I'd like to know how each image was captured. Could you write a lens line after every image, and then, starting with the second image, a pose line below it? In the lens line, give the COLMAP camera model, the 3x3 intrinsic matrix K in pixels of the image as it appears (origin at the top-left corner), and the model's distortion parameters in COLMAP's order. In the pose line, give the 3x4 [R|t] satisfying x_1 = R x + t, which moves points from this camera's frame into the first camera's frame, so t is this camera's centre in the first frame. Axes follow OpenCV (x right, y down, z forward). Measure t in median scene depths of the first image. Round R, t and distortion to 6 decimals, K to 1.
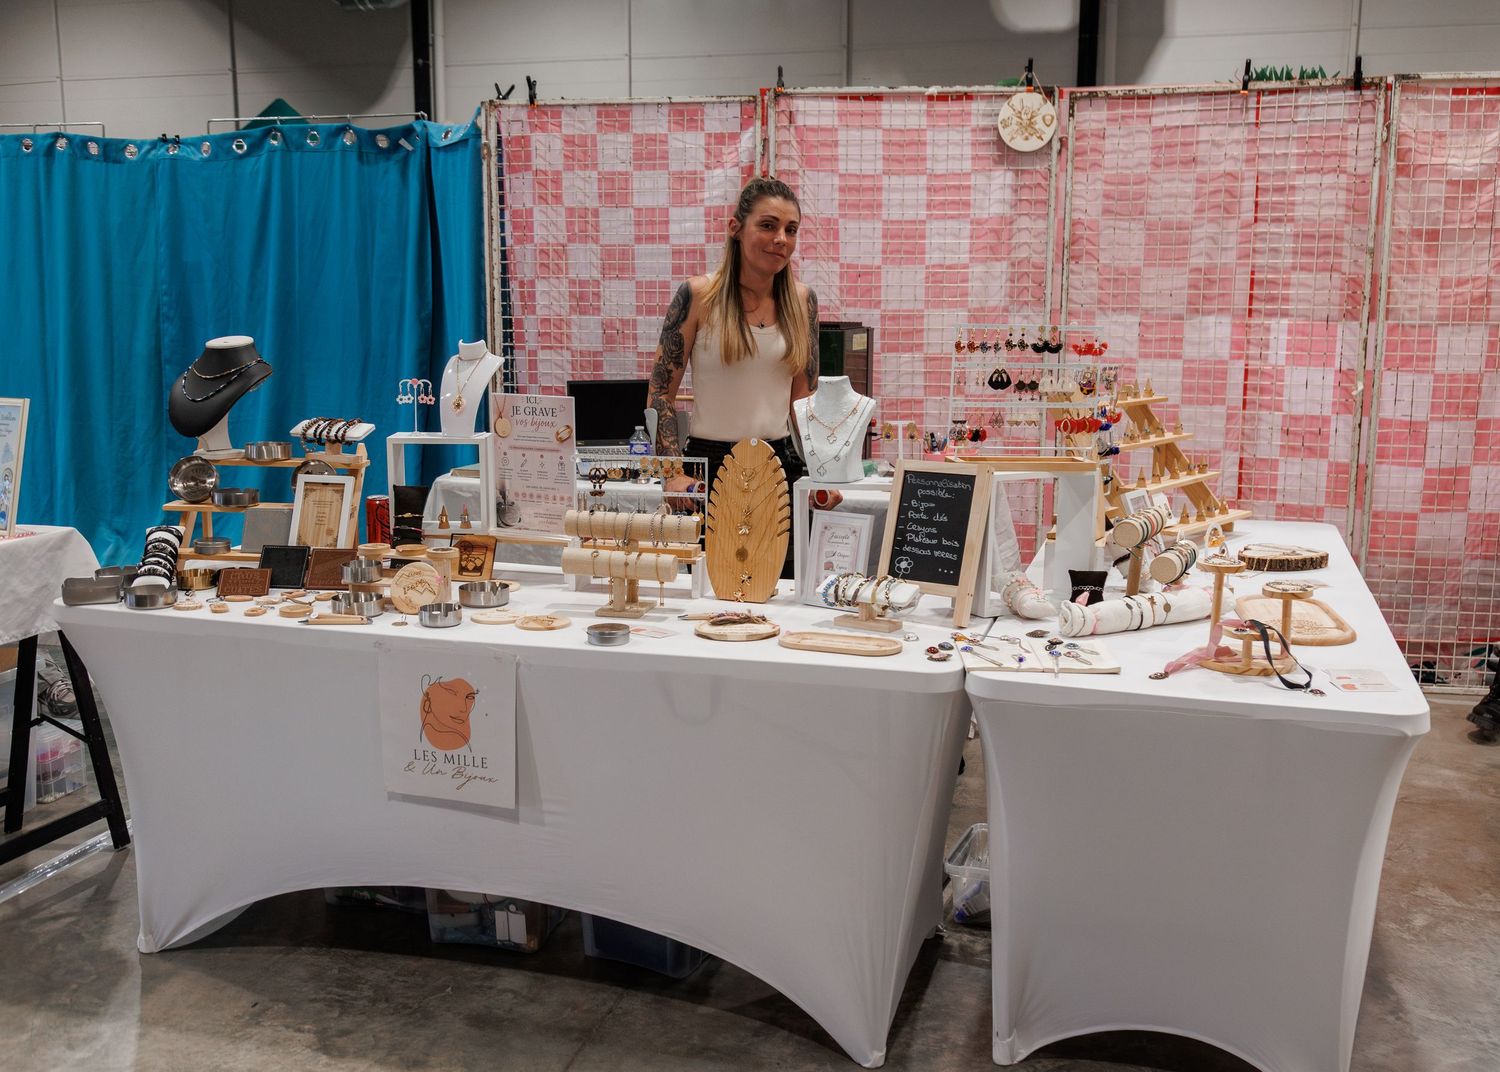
lens RADIAL K [[1483.4, 0, 746.7], [0, 1483.4, 537.0], [0, 0, 1]] dist [0.010159, 0.000000]
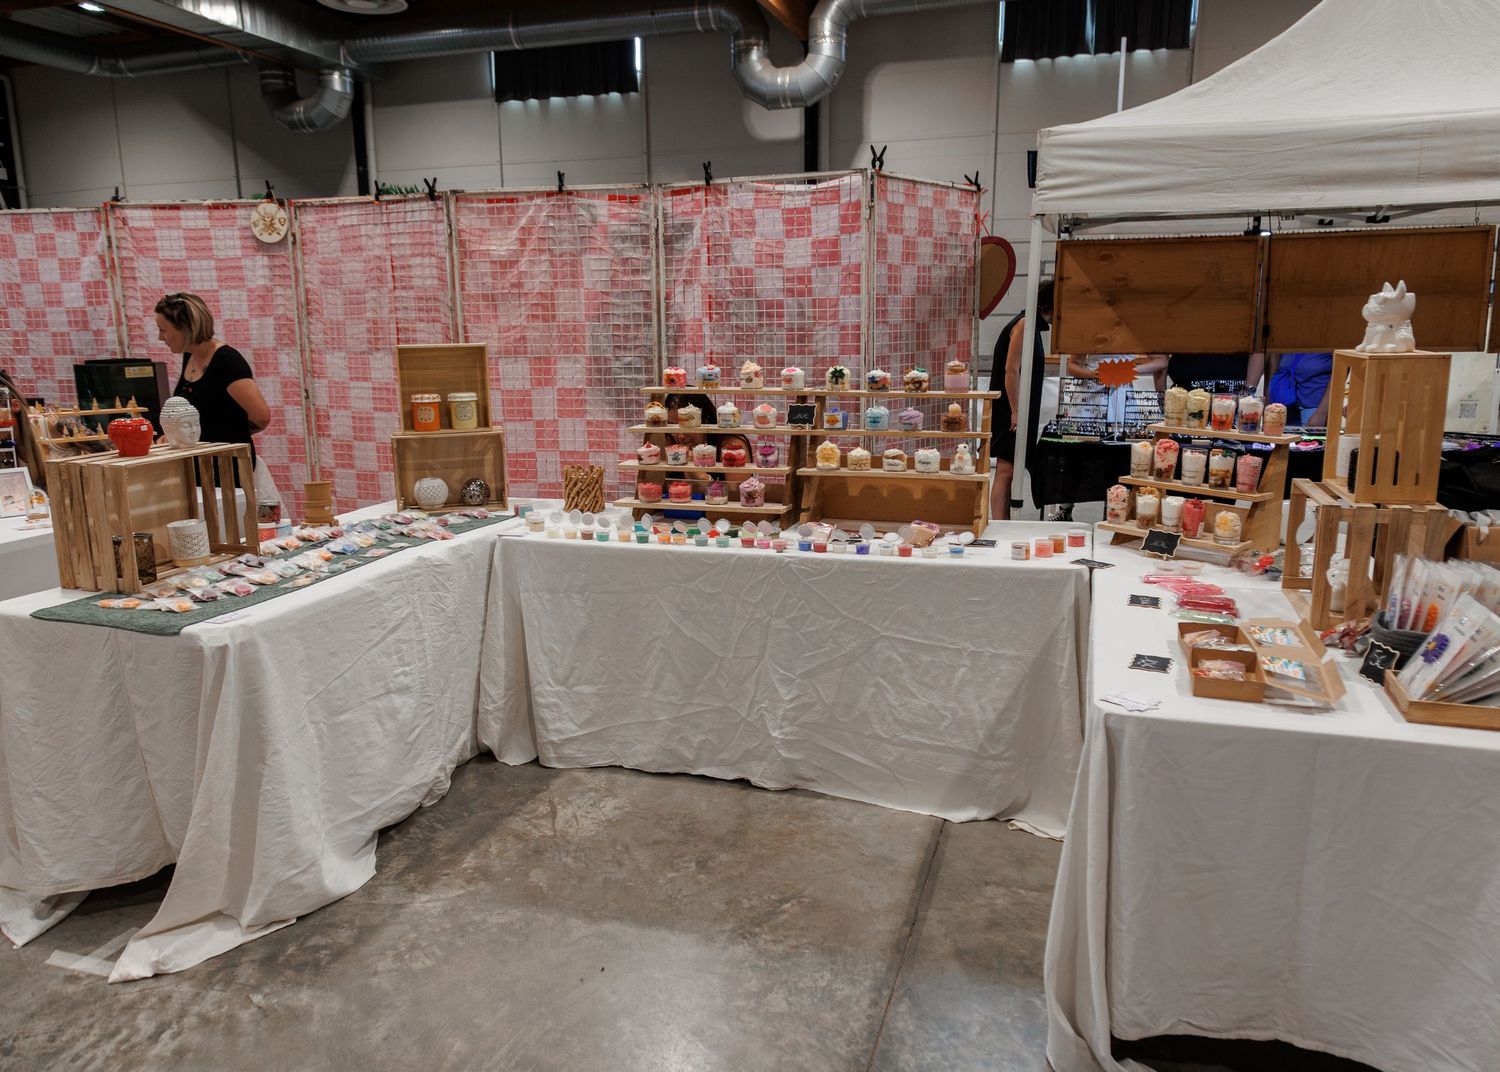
lens RADIAL K [[1103.3, 0, 746.5], [0, 1103.3, 538.3], [0, 0, 1]] dist [0.009448, -0.001456]
pose [[0.999131, -0.003712, -0.041525, 0.699237], [0.004691, 0.999713, 0.023506, 0.013178], [0.041426, -0.023681, 0.998861, -0.095750]]
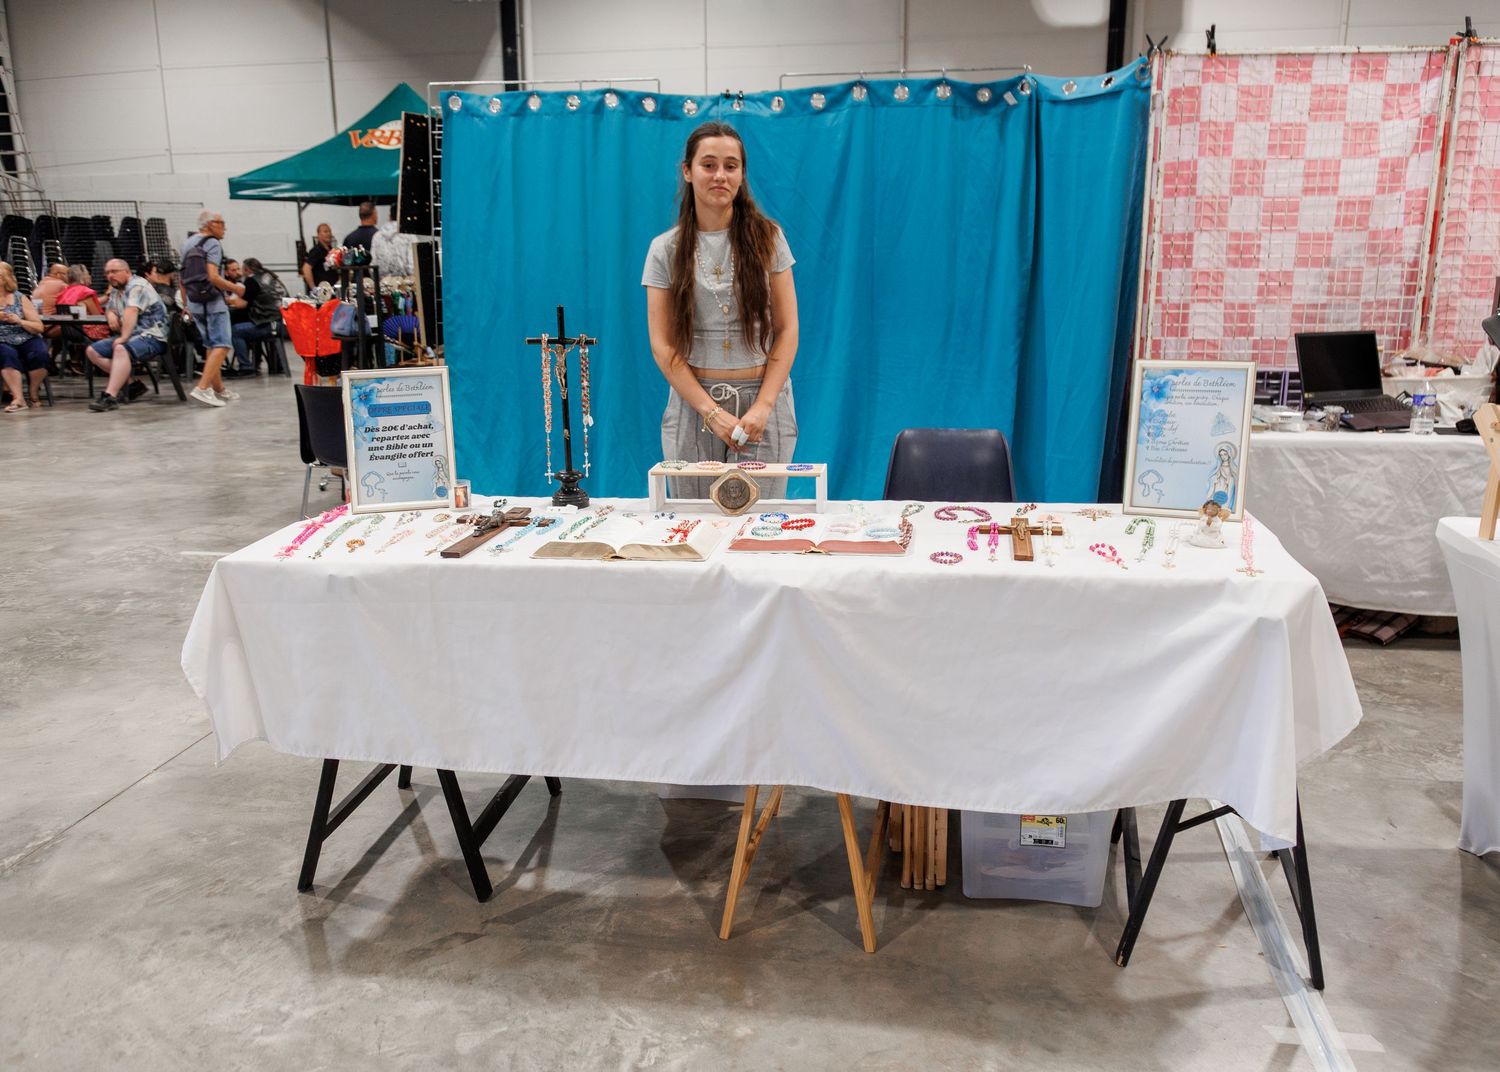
lens RADIAL K [[1218.0, 0, 752.1], [0, 1218.0, 530.2], [0, 0, 1]] dist [-0.016182, 0.010705]
pose [[0.993700, -0.035352, 0.106353, -0.559230], [0.029367, 0.997924, 0.057322, -0.029892], [-0.108159, -0.053837, 0.992675, 0.216198]]
